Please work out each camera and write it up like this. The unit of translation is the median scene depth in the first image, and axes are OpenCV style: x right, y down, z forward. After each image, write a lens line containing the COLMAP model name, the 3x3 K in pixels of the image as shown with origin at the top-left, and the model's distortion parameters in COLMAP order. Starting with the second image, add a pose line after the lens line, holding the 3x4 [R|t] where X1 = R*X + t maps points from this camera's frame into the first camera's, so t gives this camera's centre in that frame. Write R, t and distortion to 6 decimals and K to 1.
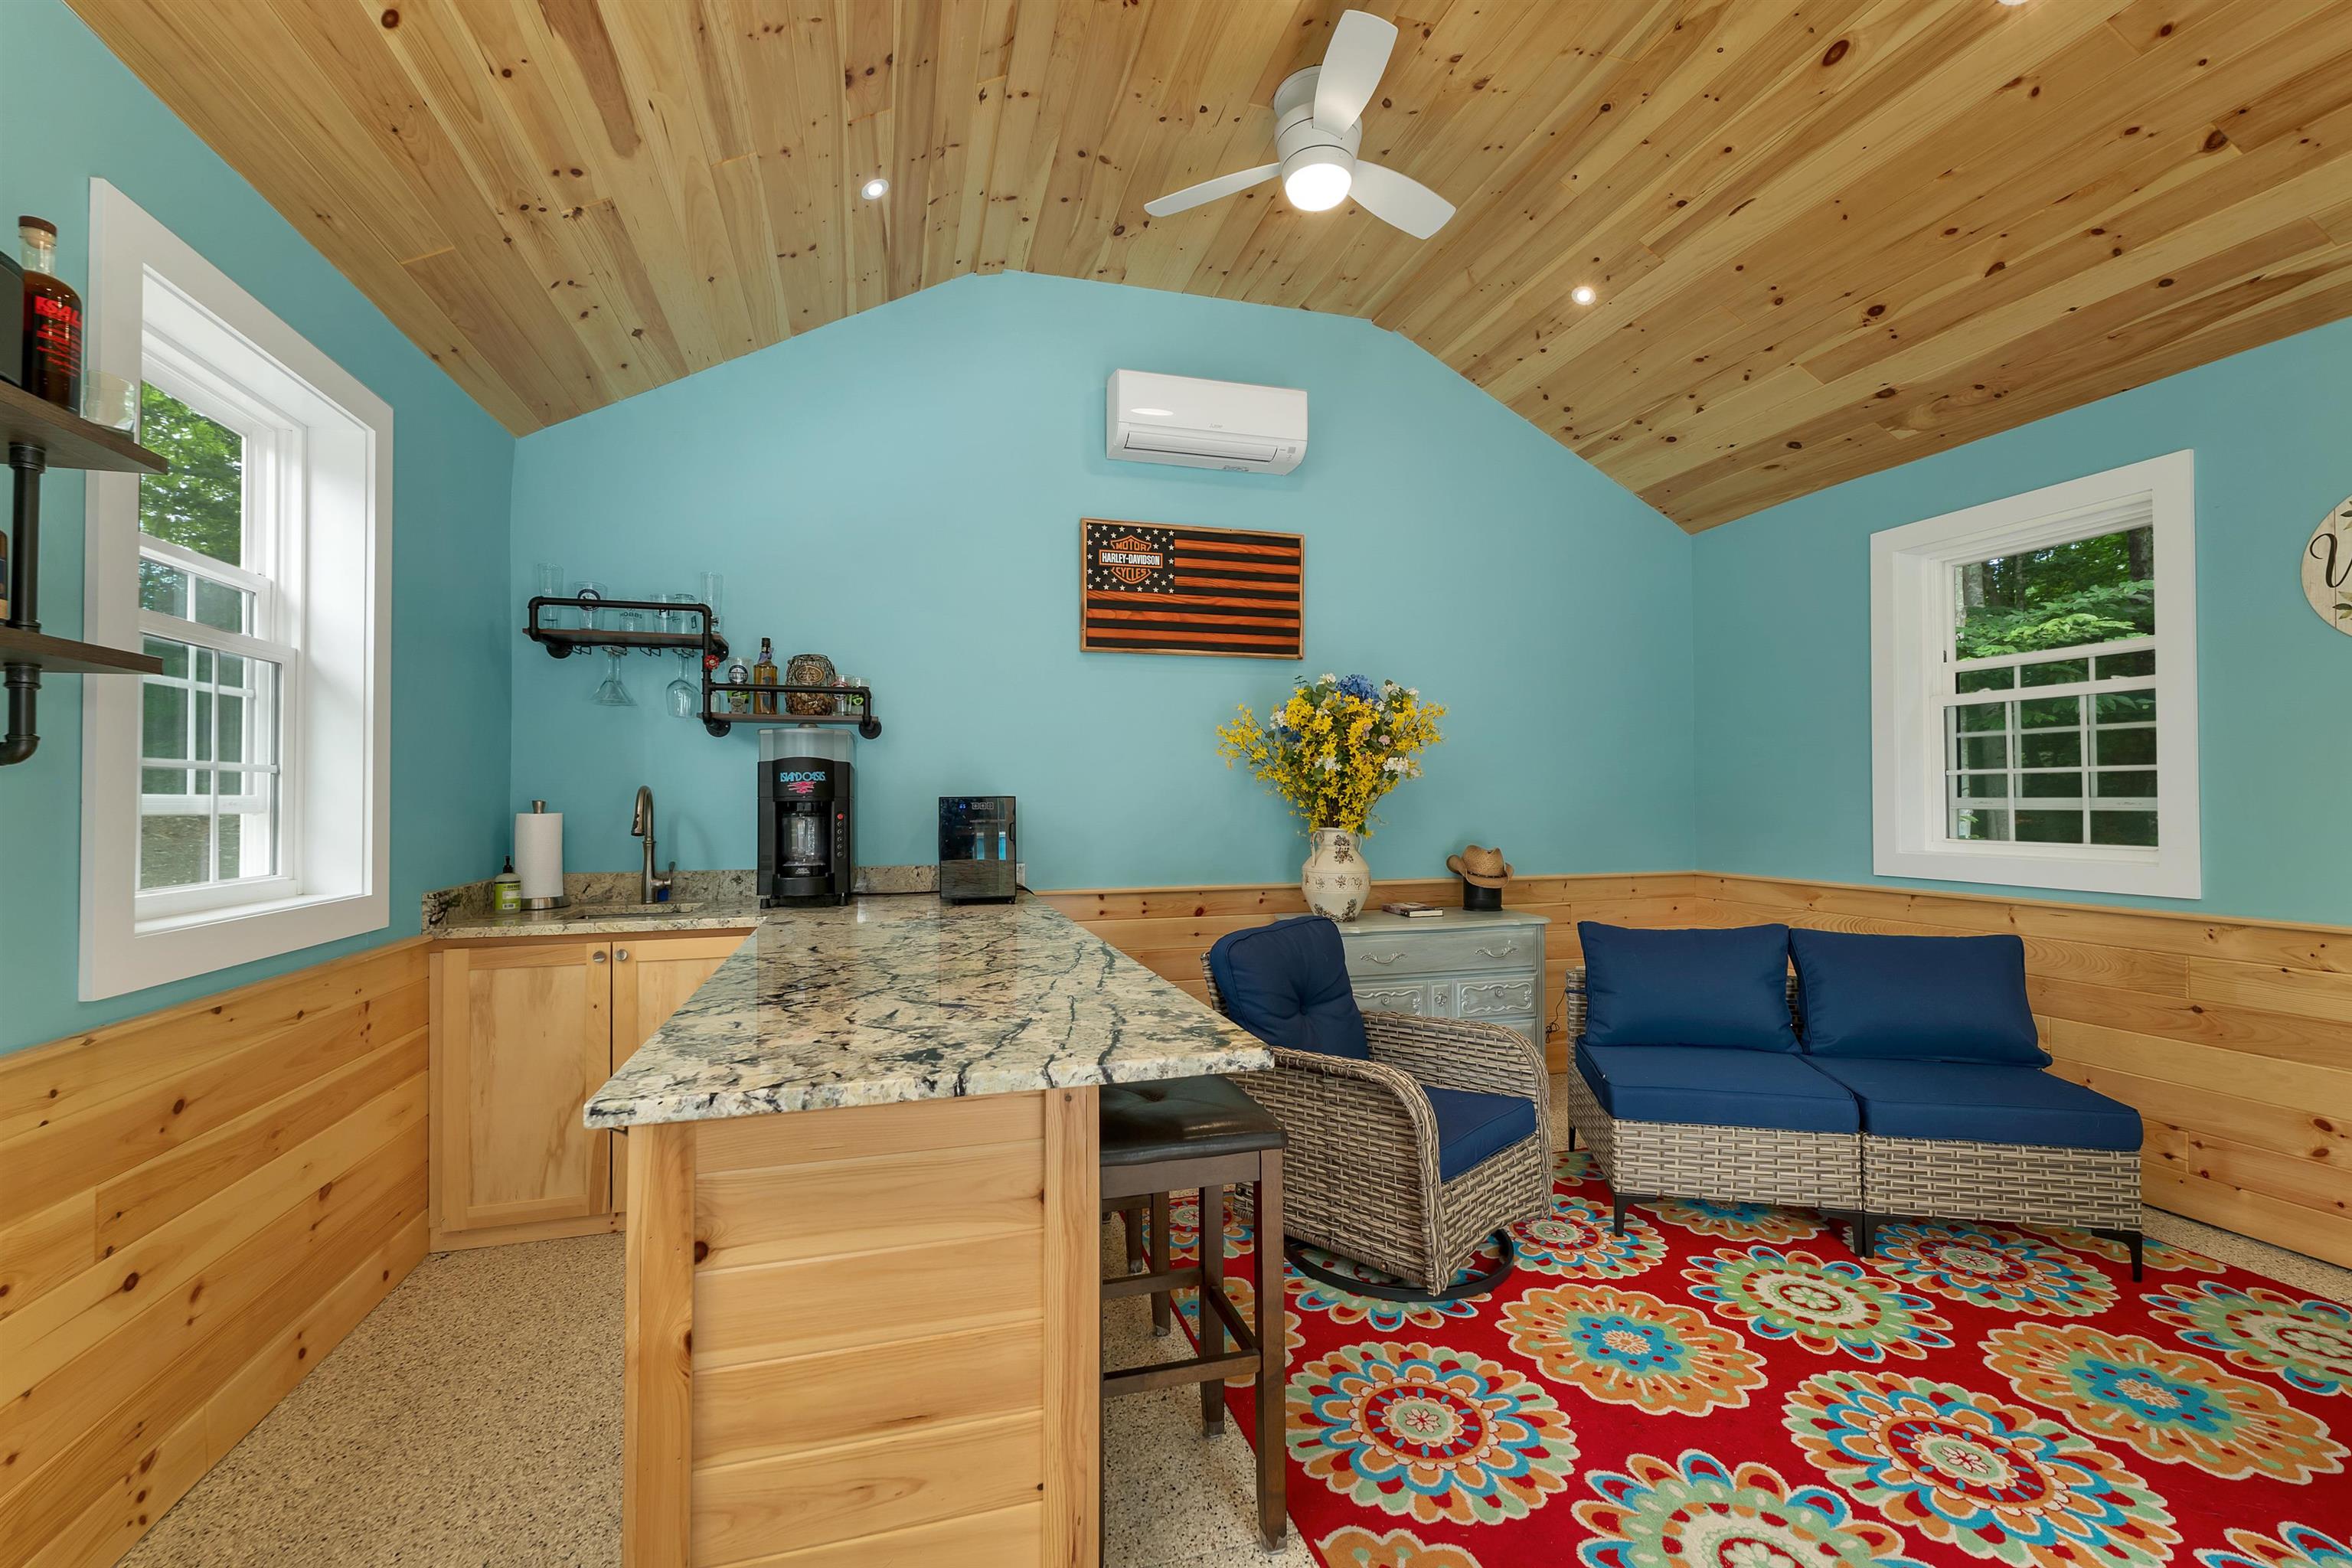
lens RADIAL K [[988.3, 0, 1165.5], [0, 988.3, 797.3], [0, 0, 1]] dist [0.001730, -0.000026]
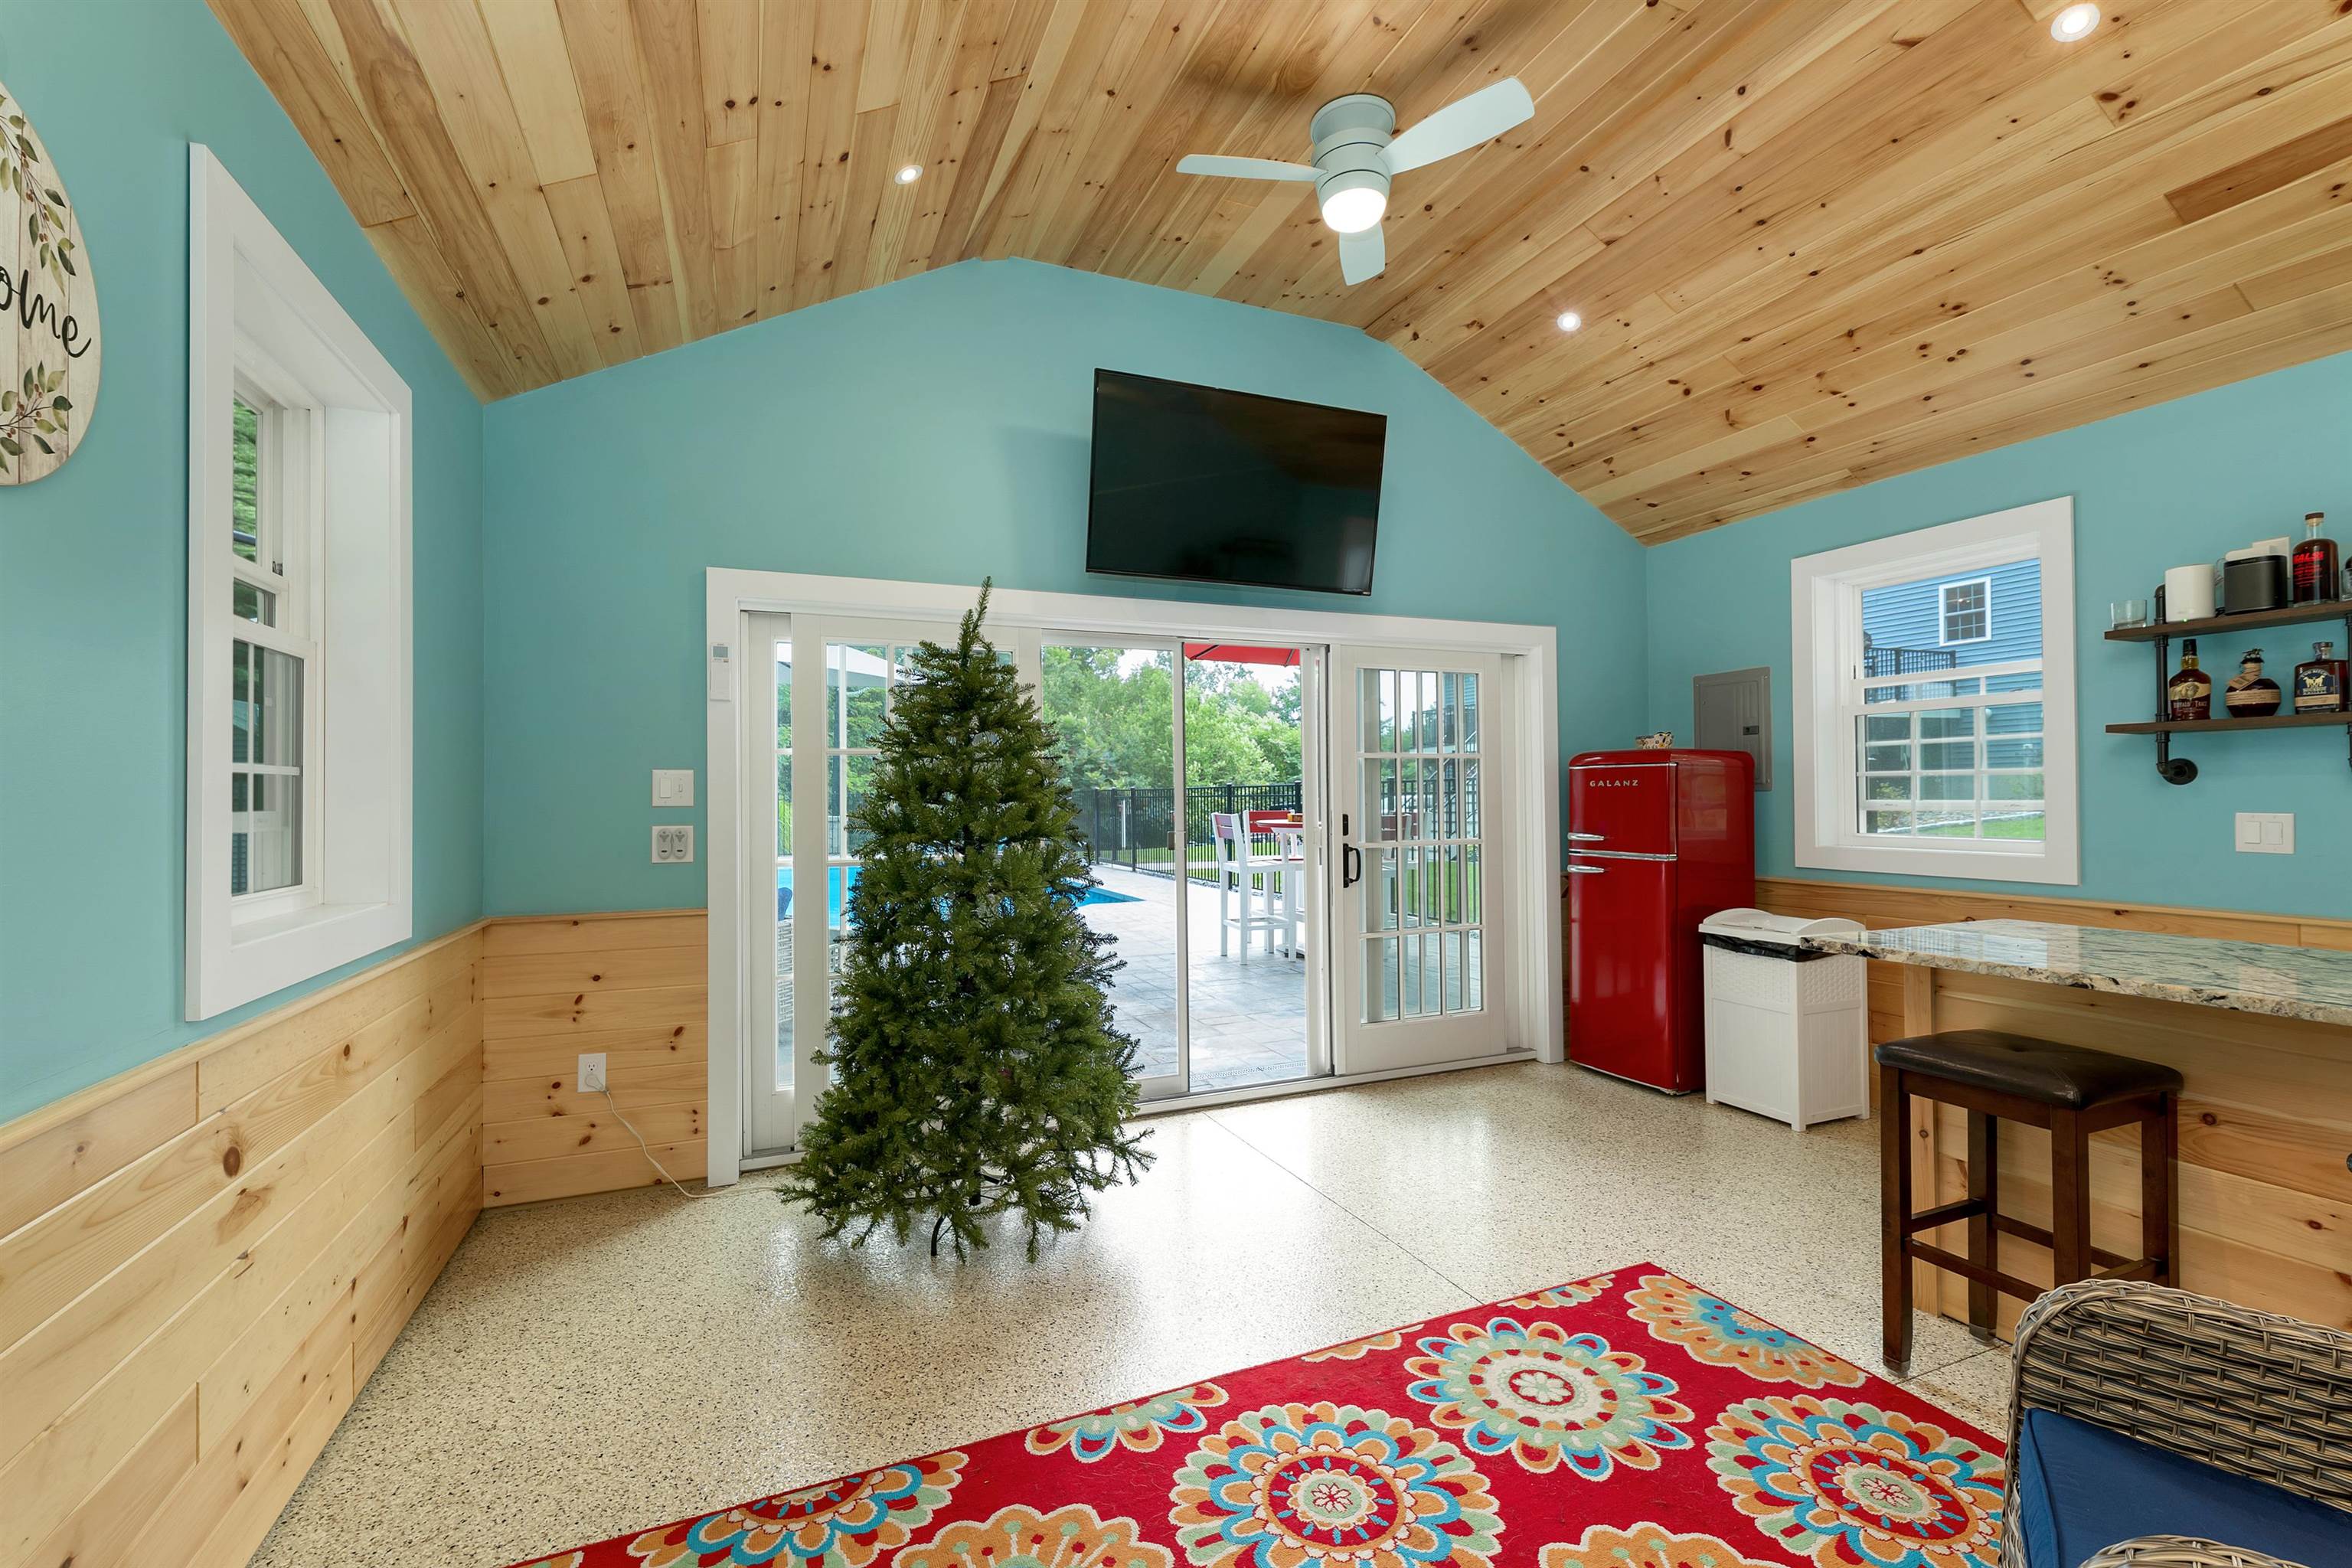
lens RADIAL K [[969.4, 0, 1179.0], [0, 969.4, 789.8], [0, 0, 1]] dist [-0.013579, -0.000449]
pose [[-0.991417, 0.014849, -0.129894, 0.977080], [0.016253, 0.999820, -0.009752, -0.001378], [0.129726, -0.011779, -0.991480, 1.750365]]
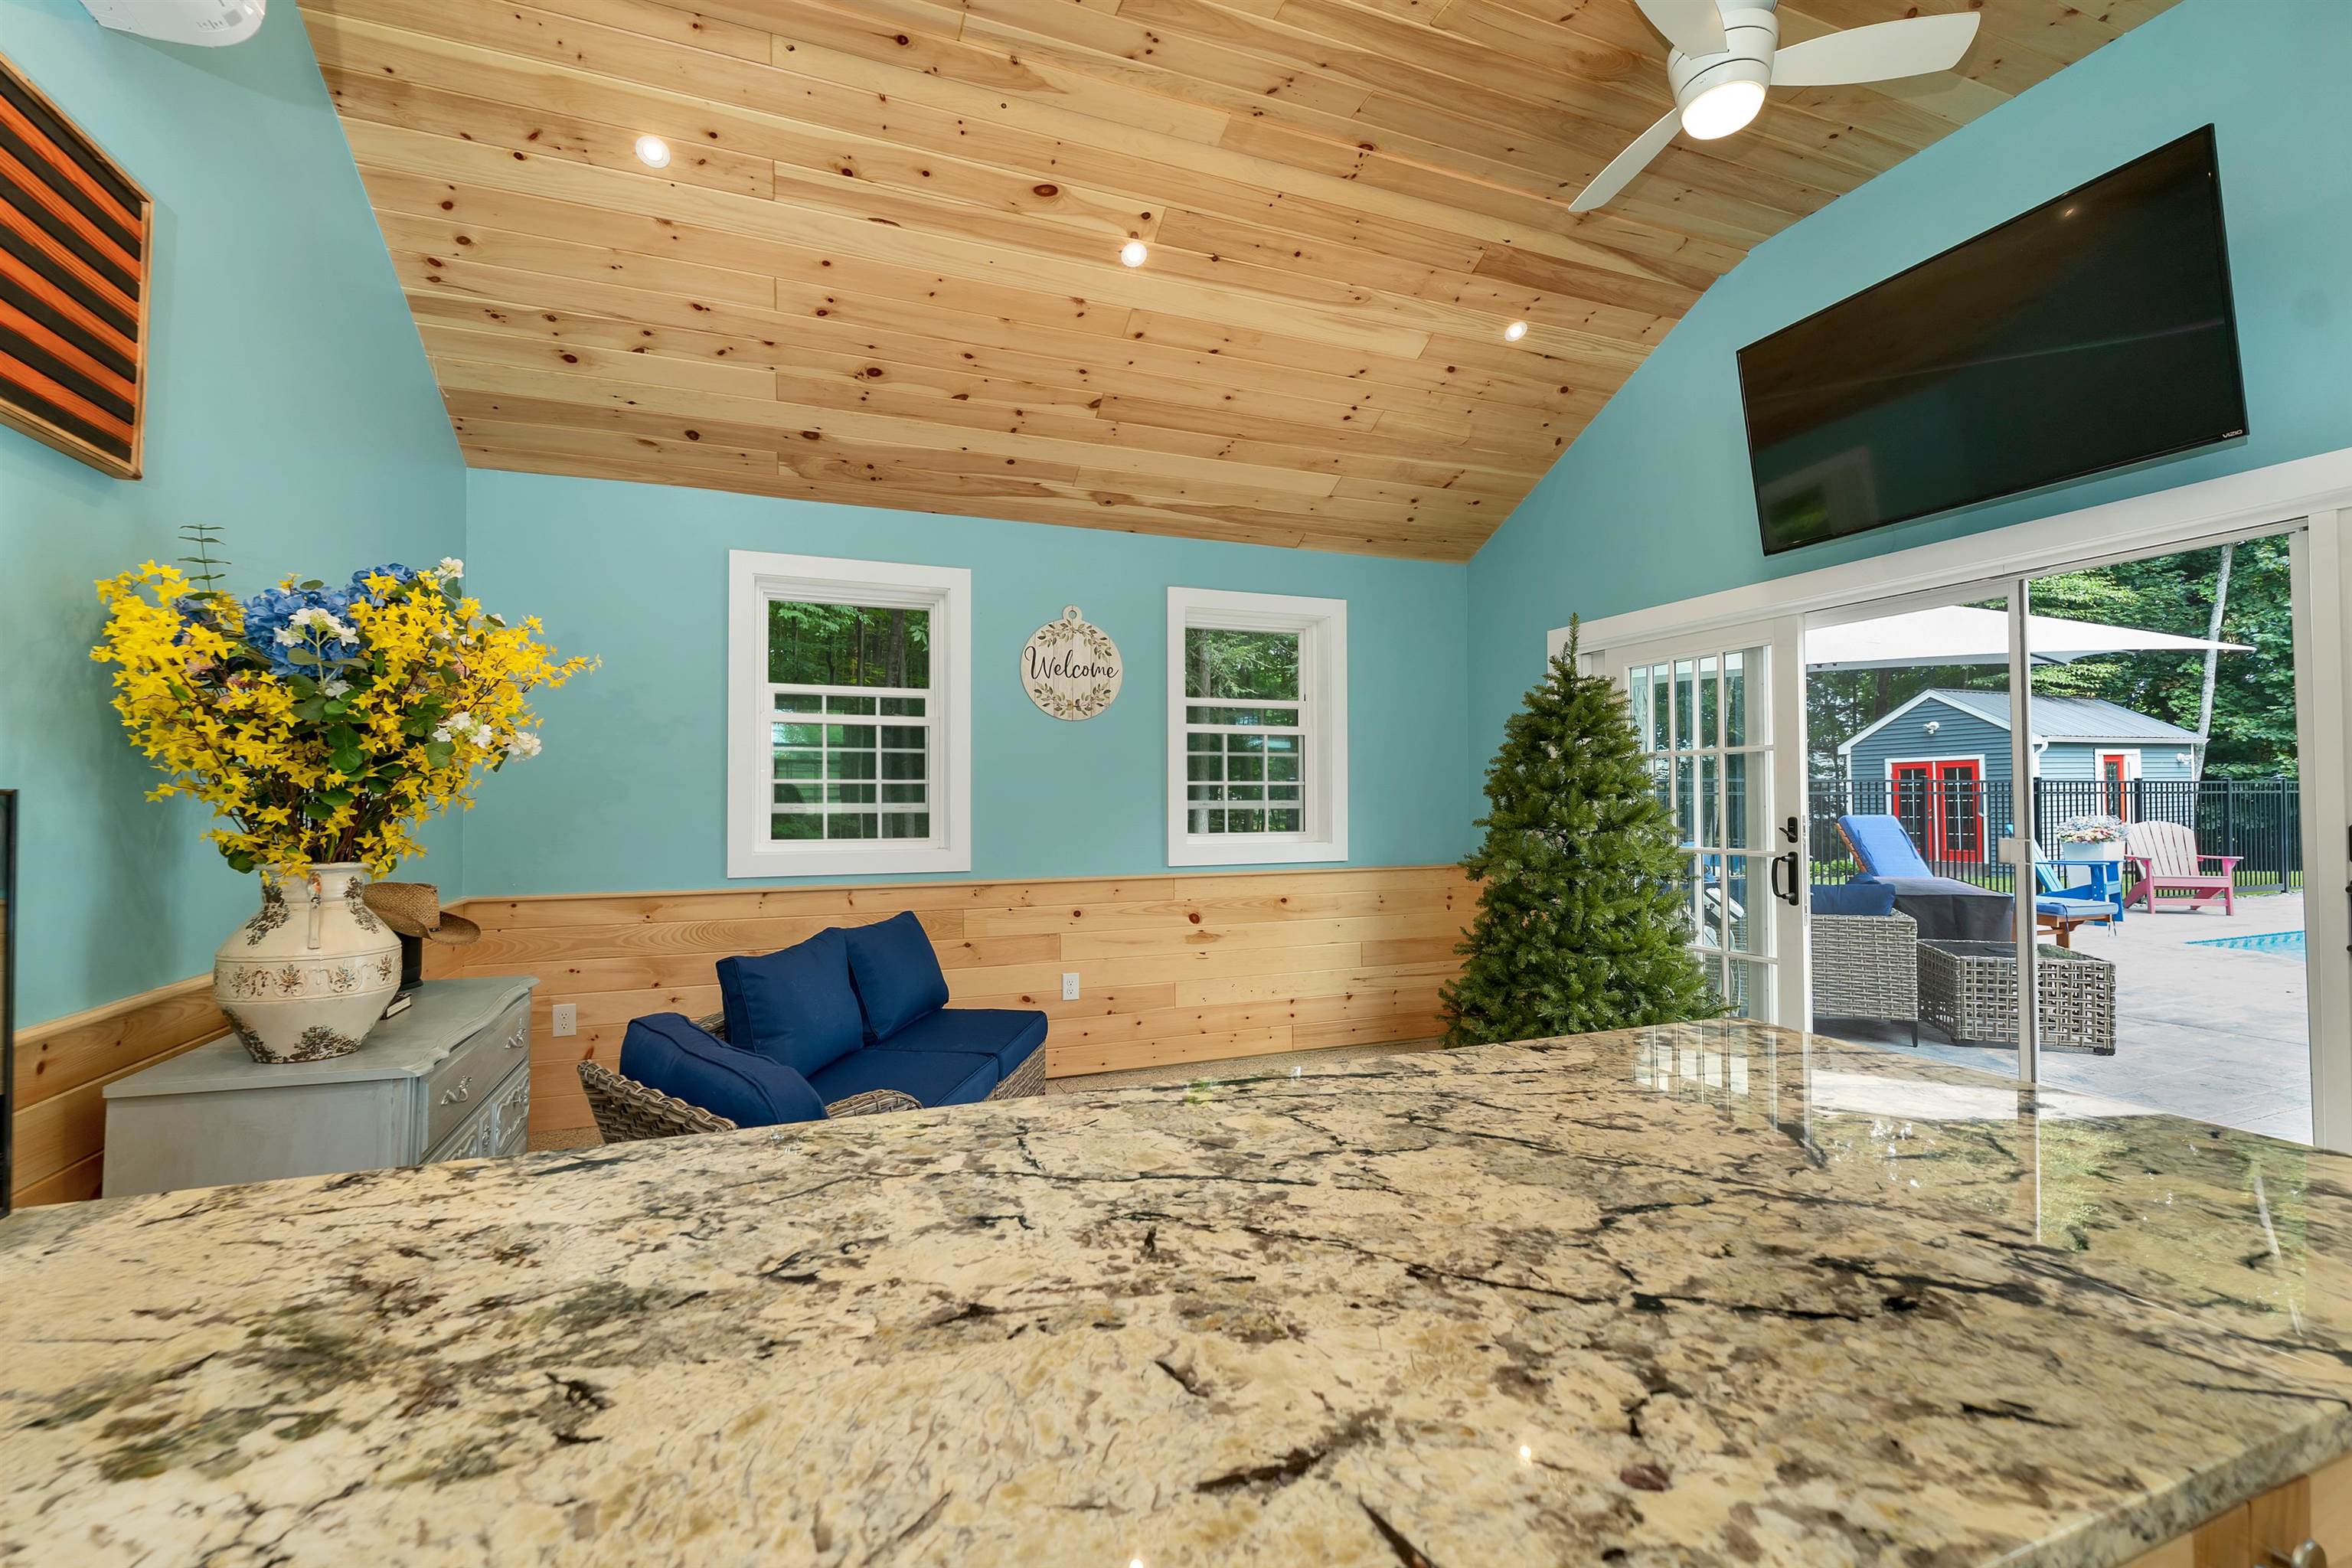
lens RADIAL K [[969.4, 0, 1179.0], [0, 969.4, 789.8], [0, 0, 1]] dist [-0.013579, -0.000449]
pose [[-0.102311, 0.016418, 0.994617, -0.621076], [0.004036, 0.999862, -0.016089, 0.007435], [-0.994744, 0.002368, -0.102363, 1.169298]]
